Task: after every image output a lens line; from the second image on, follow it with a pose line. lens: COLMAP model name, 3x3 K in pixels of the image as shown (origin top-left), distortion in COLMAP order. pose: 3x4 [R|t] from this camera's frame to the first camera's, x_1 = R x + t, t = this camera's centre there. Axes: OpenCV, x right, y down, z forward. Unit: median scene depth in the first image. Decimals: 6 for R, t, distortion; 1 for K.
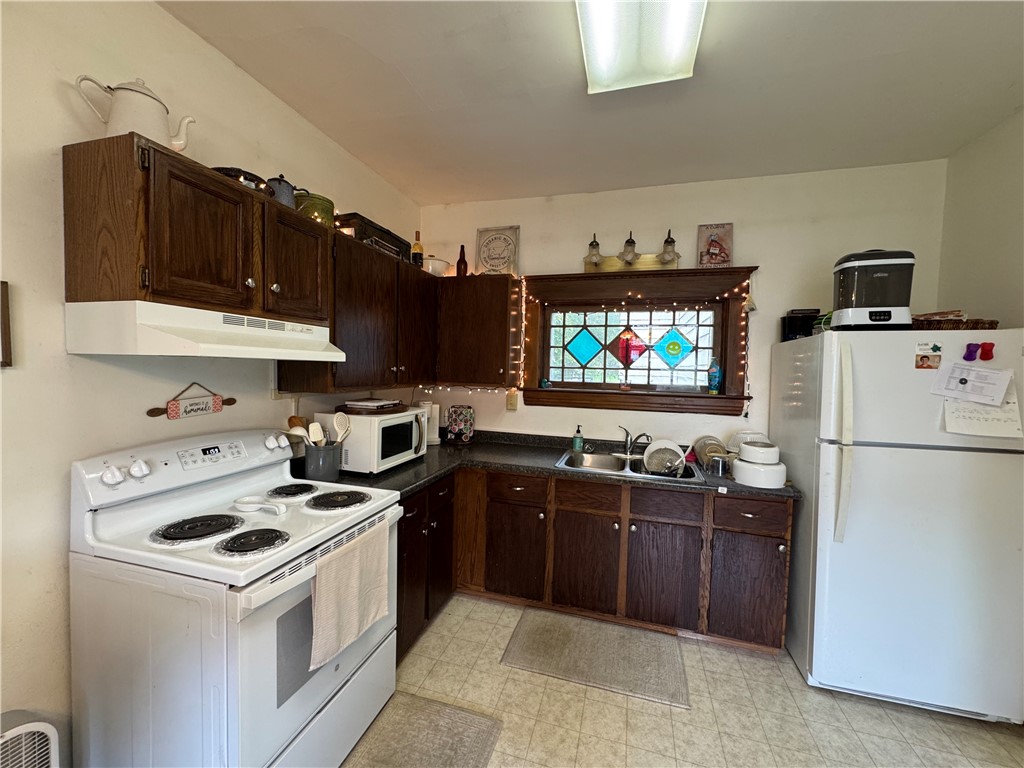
lens RADIAL K [[407.6, 0, 513.2], [0, 407.6, 385.7], [0, 0, 1]] dist [-0.005219, 0.001005]
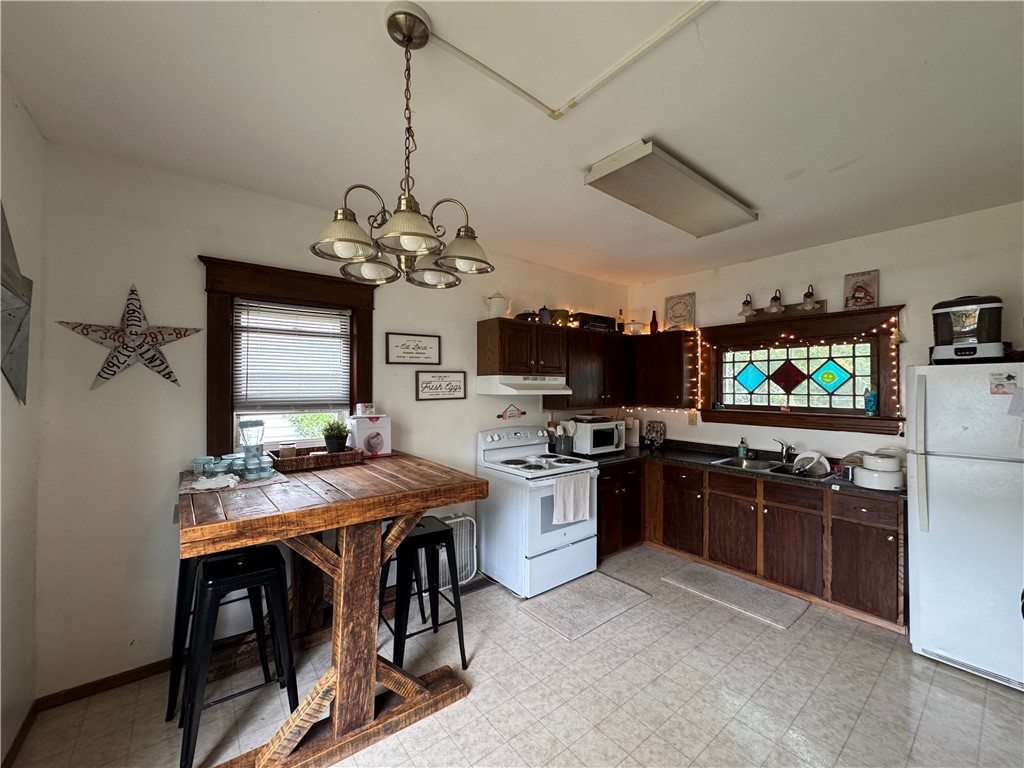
lens RADIAL K [[407.6, 0, 510.7], [0, 407.6, 384.9], [0, 0, 1]] dist [-0.005219, 0.001005]
pose [[0.815178, -0.025517, -0.578648, 0.358371], [-0.007266, 0.998500, -0.054268, 0.004267], [0.579165, 0.048443, 0.813770, -0.576484]]
